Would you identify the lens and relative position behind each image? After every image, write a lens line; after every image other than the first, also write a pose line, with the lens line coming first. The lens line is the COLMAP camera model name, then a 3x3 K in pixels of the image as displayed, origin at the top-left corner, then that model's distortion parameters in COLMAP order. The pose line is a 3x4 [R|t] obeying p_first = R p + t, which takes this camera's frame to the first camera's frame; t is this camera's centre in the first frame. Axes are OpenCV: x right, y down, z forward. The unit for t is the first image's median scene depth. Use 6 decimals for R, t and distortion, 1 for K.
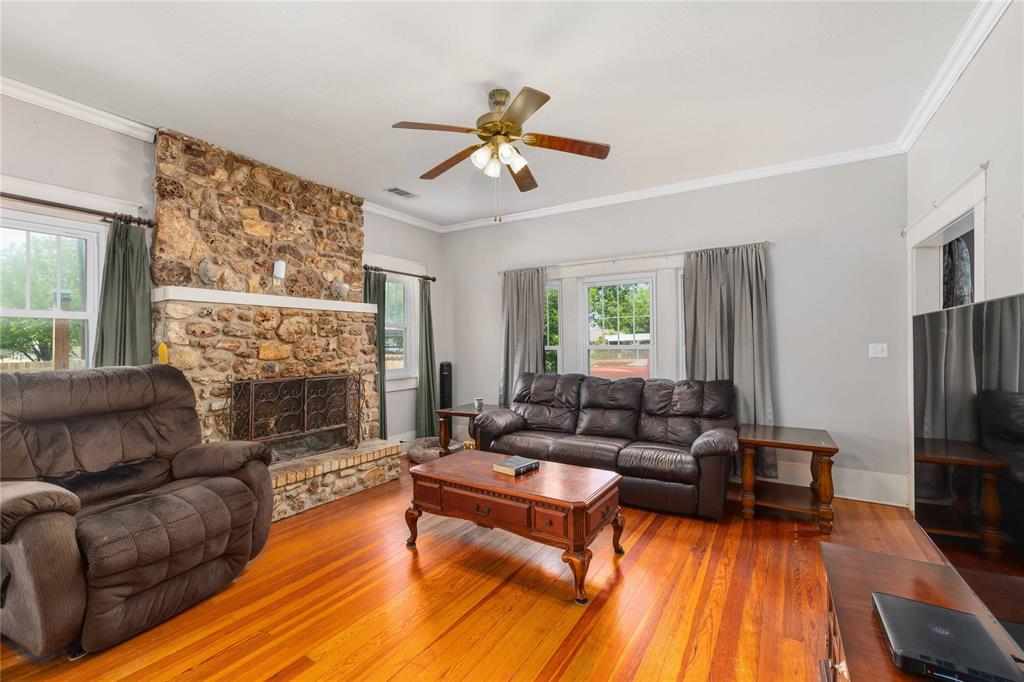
lens RADIAL K [[444.6, 0, 503.5], [0, 444.6, 348.2], [0, 0, 1]] dist [0.000605, 0.000100]
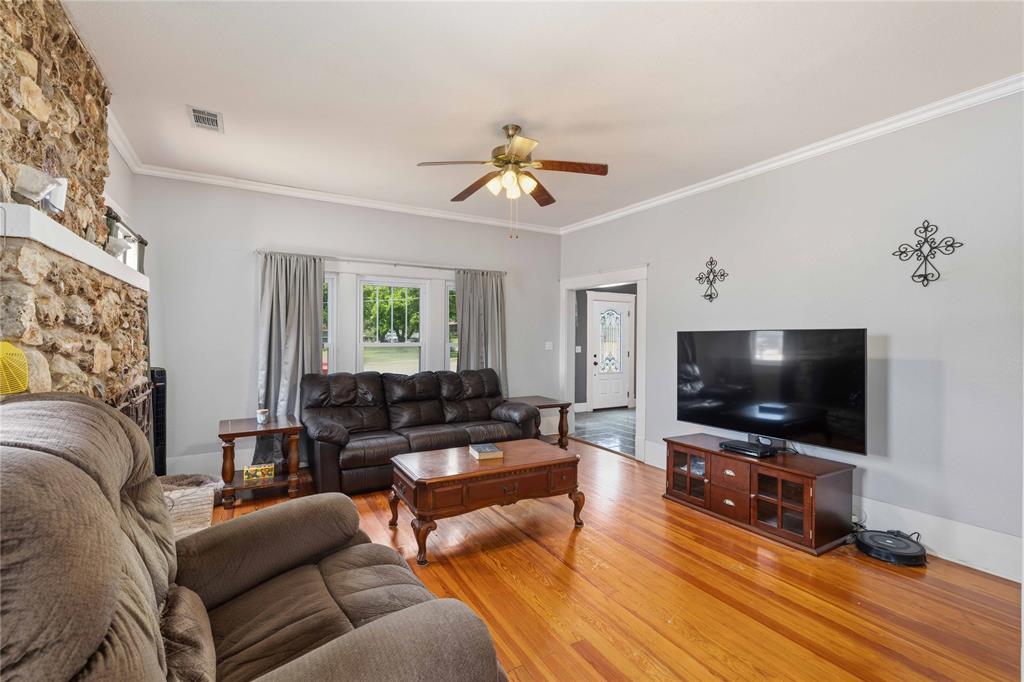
lens RADIAL K [[444.6, 0, 503.5], [0, 444.6, 348.2], [0, 0, 1]] dist [0.000605, 0.000100]
pose [[0.473949, -0.014815, 0.880427, -0.634599], [0.004144, 0.999885, 0.014594, -0.009977], [-0.880542, -0.003268, 0.473956, 0.287328]]
